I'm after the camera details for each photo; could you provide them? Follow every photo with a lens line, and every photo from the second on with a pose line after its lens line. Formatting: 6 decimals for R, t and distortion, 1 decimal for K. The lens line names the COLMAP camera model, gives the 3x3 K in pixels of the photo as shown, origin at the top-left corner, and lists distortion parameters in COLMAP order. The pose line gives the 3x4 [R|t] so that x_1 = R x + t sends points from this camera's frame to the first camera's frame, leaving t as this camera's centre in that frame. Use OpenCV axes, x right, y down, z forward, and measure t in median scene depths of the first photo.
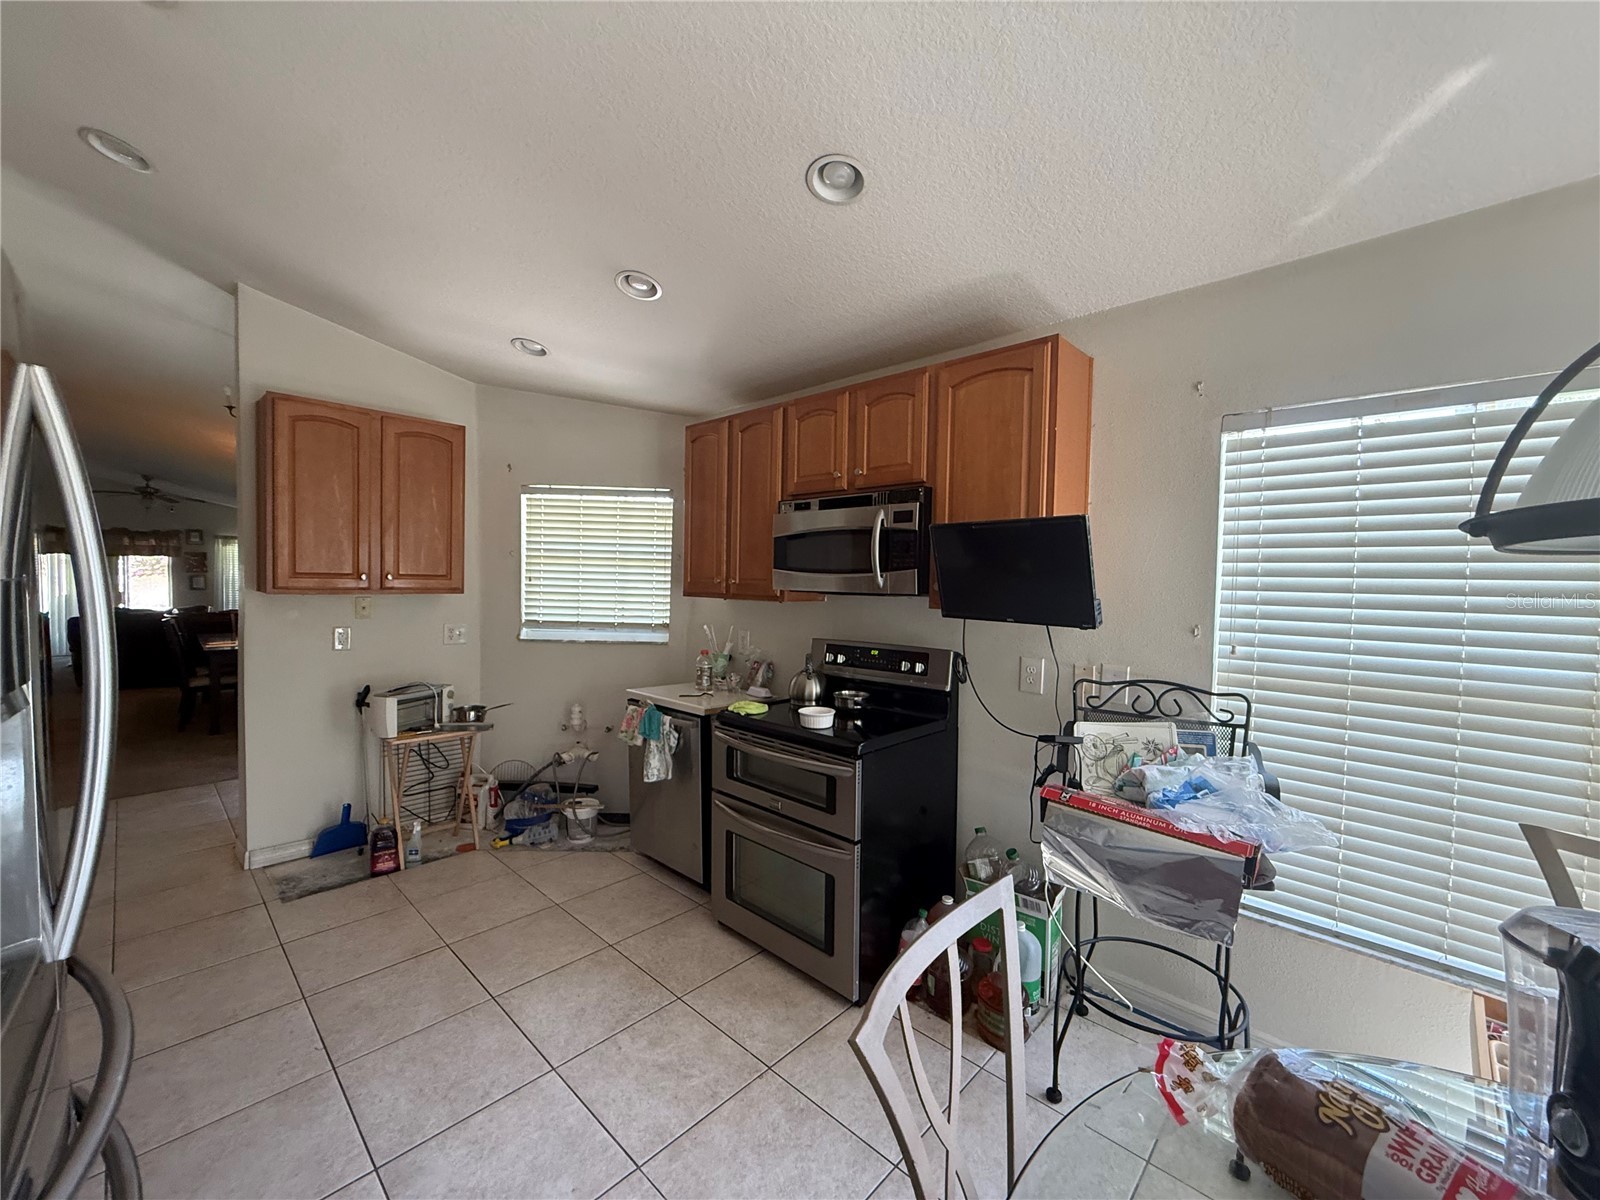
lens RADIAL K [[637.5, 0, 797.9], [0, 637.5, 602.7], [0, 0, 1]] dist [0.001436, -0.000270]
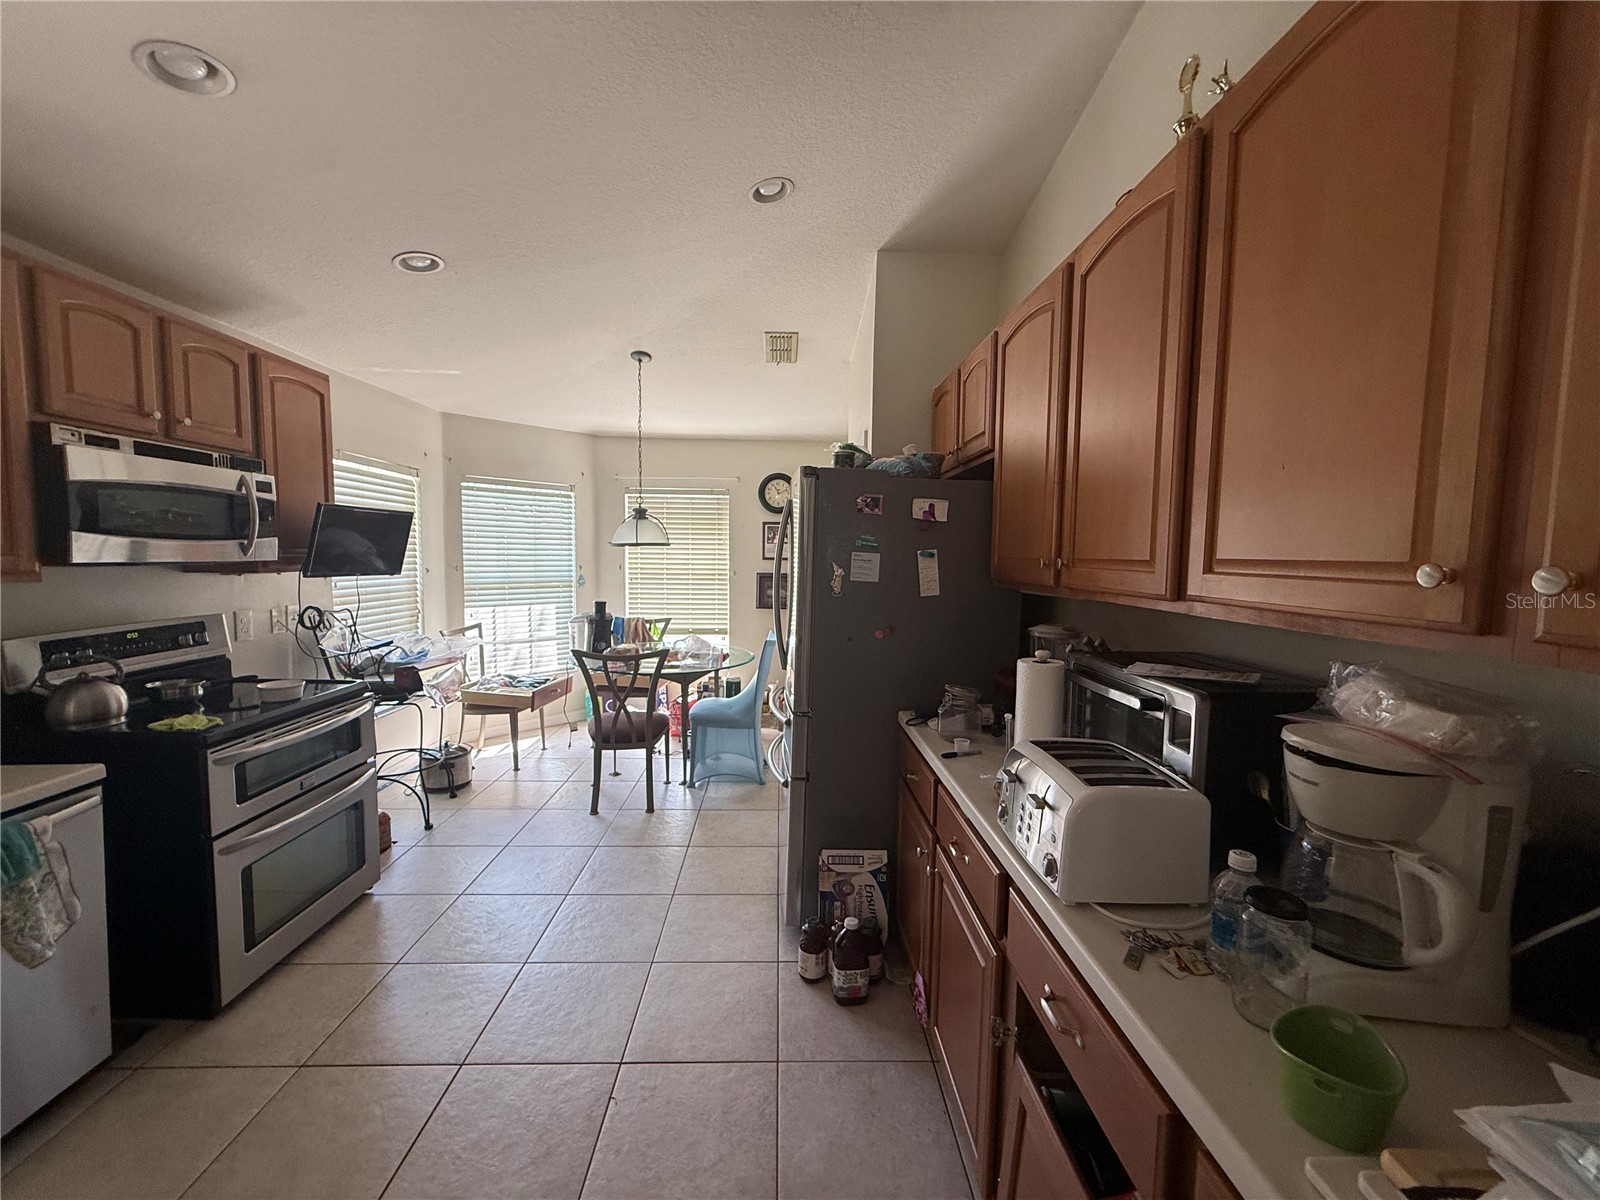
lens RADIAL K [[637.5, 0, 797.9], [0, 637.5, 602.7], [0, 0, 1]] dist [0.001436, -0.000270]
pose [[-0.701485, -0.079441, 0.708242, -0.928289], [0.003291, 0.993396, 0.114686, -0.047715], [-0.712676, 0.082781, -0.696592, 0.855029]]
